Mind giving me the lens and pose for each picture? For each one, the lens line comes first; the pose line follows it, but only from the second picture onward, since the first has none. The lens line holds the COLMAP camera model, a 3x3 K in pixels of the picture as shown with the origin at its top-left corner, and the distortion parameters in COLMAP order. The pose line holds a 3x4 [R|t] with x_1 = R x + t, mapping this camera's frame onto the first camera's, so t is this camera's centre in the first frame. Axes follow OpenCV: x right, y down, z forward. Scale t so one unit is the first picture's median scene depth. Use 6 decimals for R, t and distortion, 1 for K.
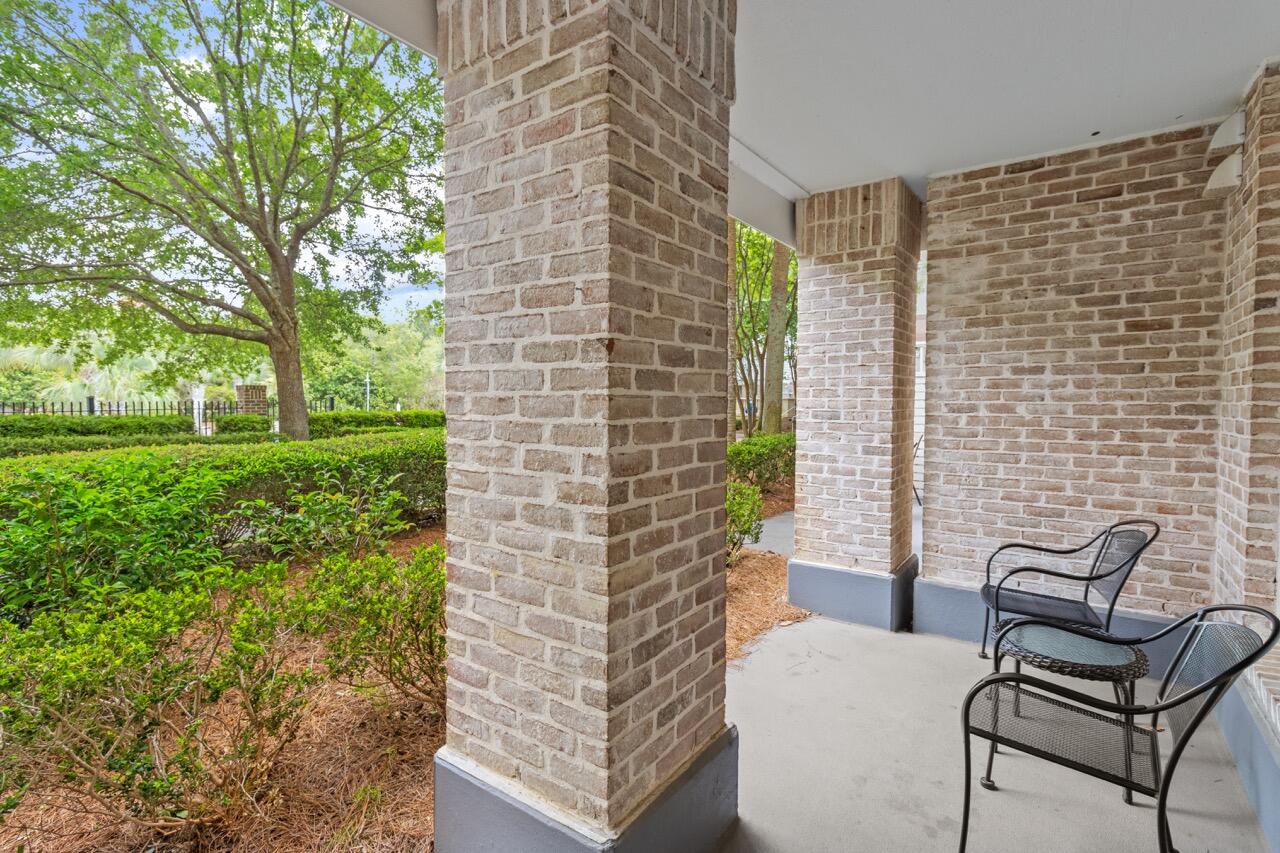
lens RADIAL K [[602.2, 0, 635.9], [0, 602.2, 433.3], [0, 0, 1]] dist [0.000721, 0.000297]
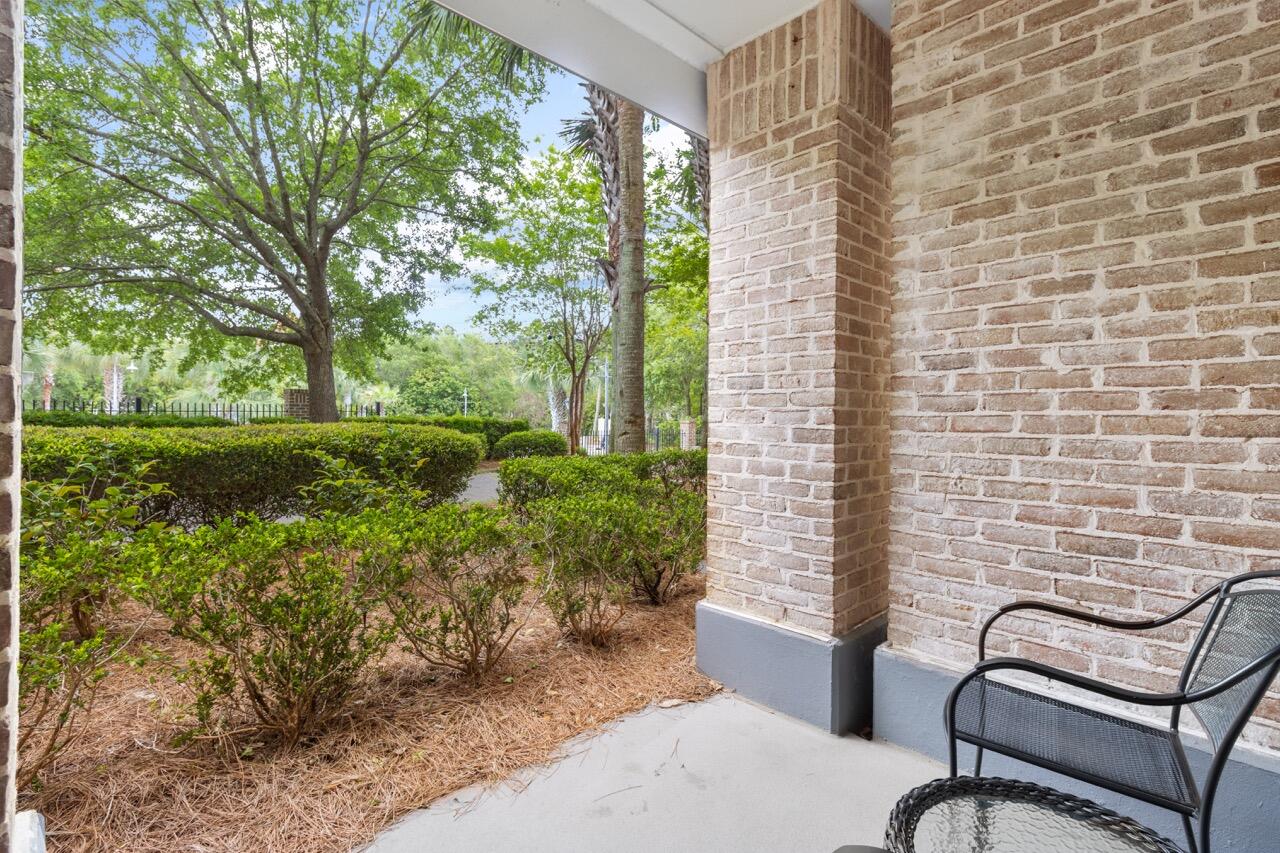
lens RADIAL K [[598.2, 0, 639.3], [0, 598.2, 430.3], [0, 0, 1]] dist [0.003312, -0.000605]
pose [[0.986641, 0.010226, -0.162587, 0.347438], [-0.015847, 0.999319, -0.033314, 0.050392], [0.162136, 0.035446, 0.986132, 0.387218]]
